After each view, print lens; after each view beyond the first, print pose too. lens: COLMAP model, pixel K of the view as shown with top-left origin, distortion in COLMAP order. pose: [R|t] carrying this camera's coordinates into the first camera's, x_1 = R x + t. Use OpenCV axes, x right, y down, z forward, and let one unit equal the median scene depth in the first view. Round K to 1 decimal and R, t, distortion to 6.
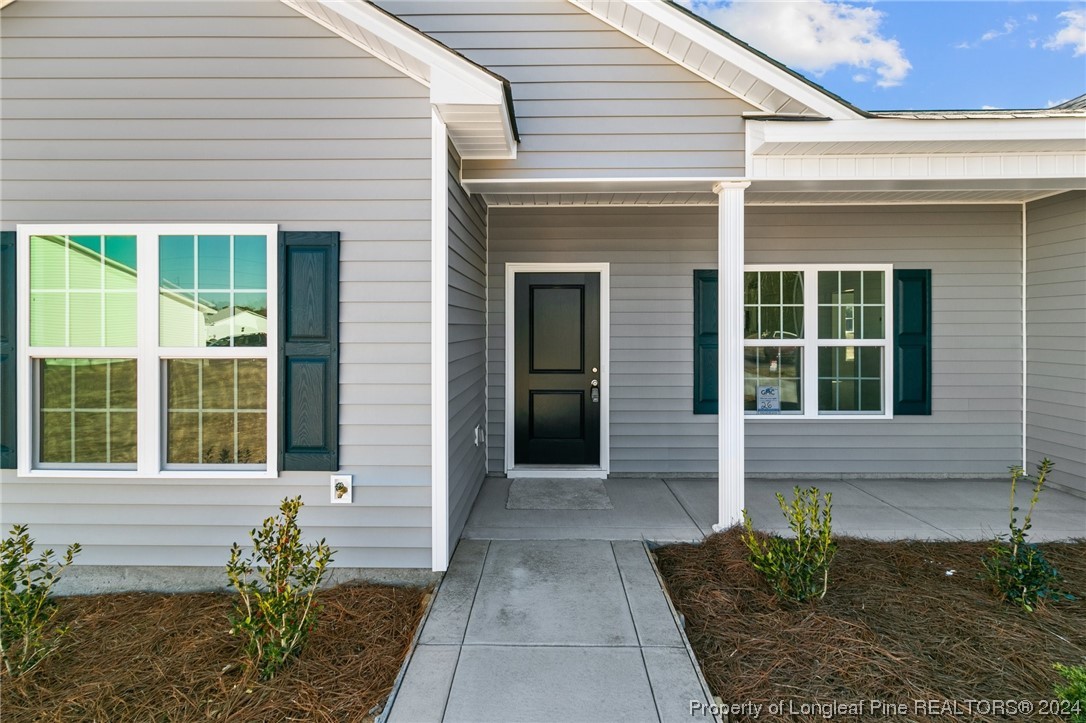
lens RADIAL K [[510.8, 0, 542.9], [0, 510.8, 323.1], [0, 0, 1]] dist [0.002052, 0.000123]
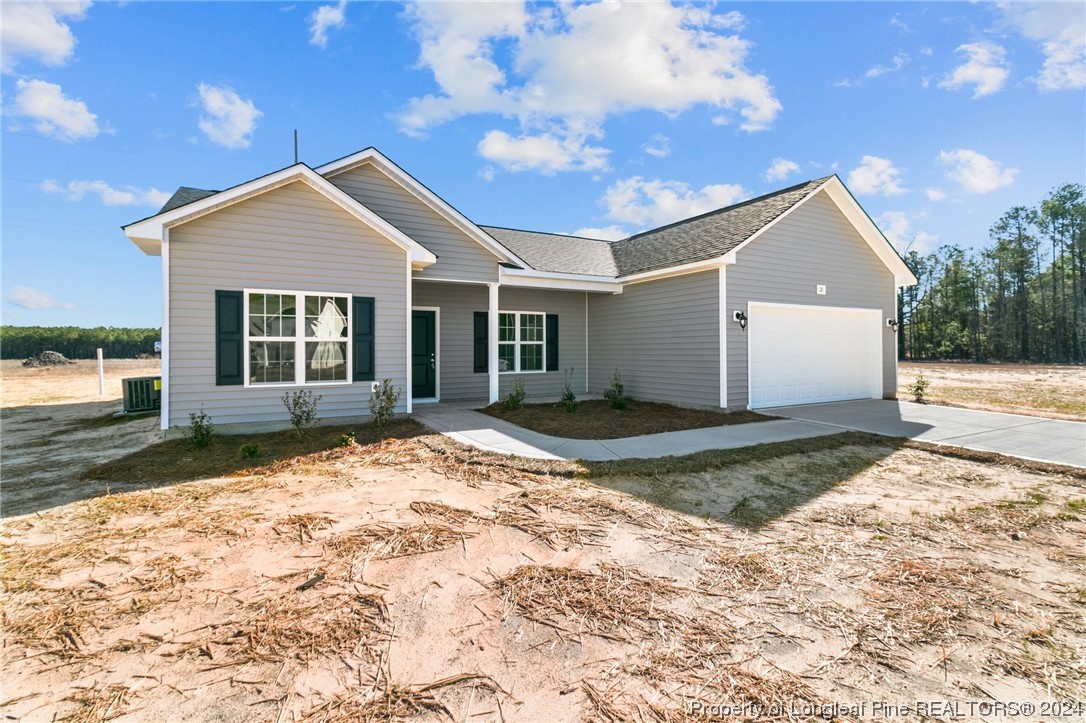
lens RADIAL K [[509.9, 0, 543.0], [0, 509.9, 361.5], [0, 0, 1]] dist [0.013956, 0.000169]
pose [[0.857811, -0.013381, 0.513791, -0.657138], [-0.000354, 0.999645, 0.026626, 0.064202], [-0.513965, -0.023022, 0.857502, -1.210662]]
